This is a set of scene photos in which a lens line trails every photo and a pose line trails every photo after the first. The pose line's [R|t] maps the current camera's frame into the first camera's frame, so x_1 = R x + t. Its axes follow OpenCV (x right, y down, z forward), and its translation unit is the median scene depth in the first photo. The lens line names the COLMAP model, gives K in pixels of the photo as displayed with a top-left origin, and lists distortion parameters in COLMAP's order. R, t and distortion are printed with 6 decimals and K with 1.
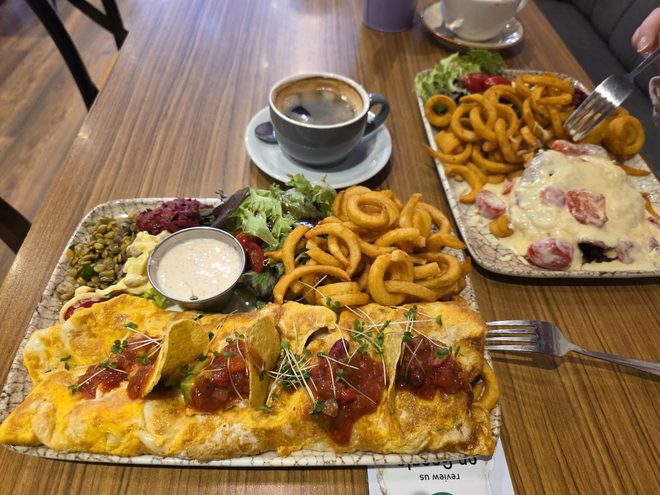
lens RADIAL K [[487.8, 0, 330.0], [0, 487.8, 247.5], [0, 0, 1]] dist [0.037053, -0.060844]
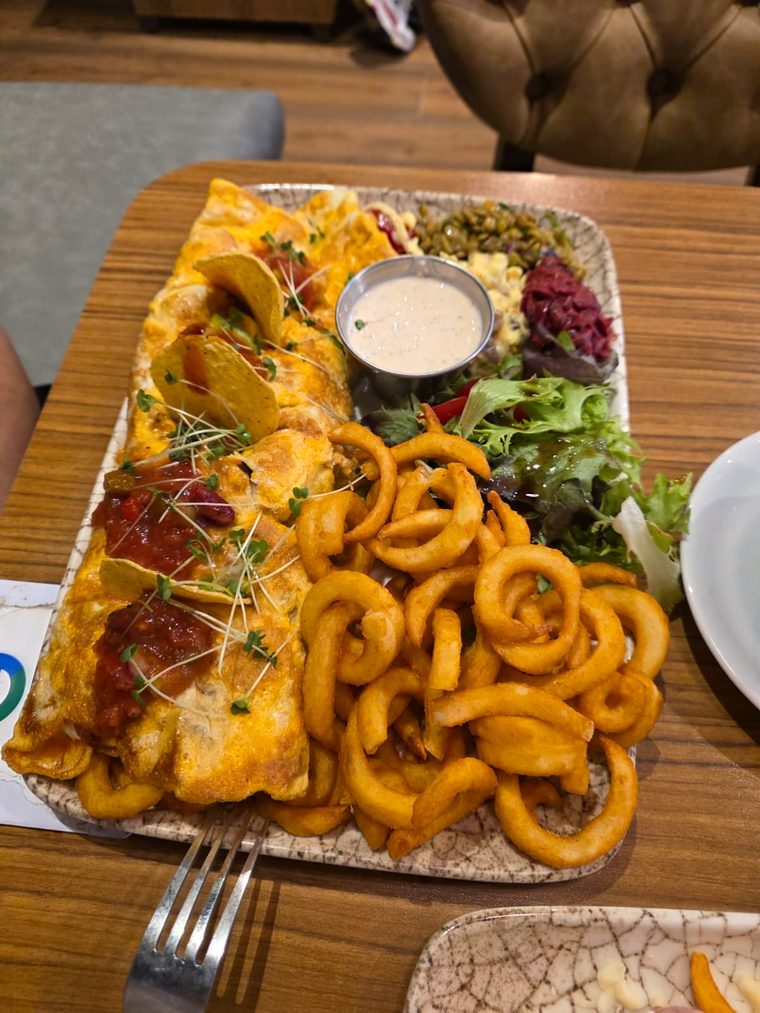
lens RADIAL K [[748.7, 0, 375.3], [0, 748.7, 506.6], [0, 0, 1]] dist [0.037053, -0.060844]
pose [[-0.154572, 0.832858, -0.531465, 0.420417], [-0.745496, 0.254682, 0.615932, -0.439083], [0.648339, 0.491411, 0.581526, 0.550801]]
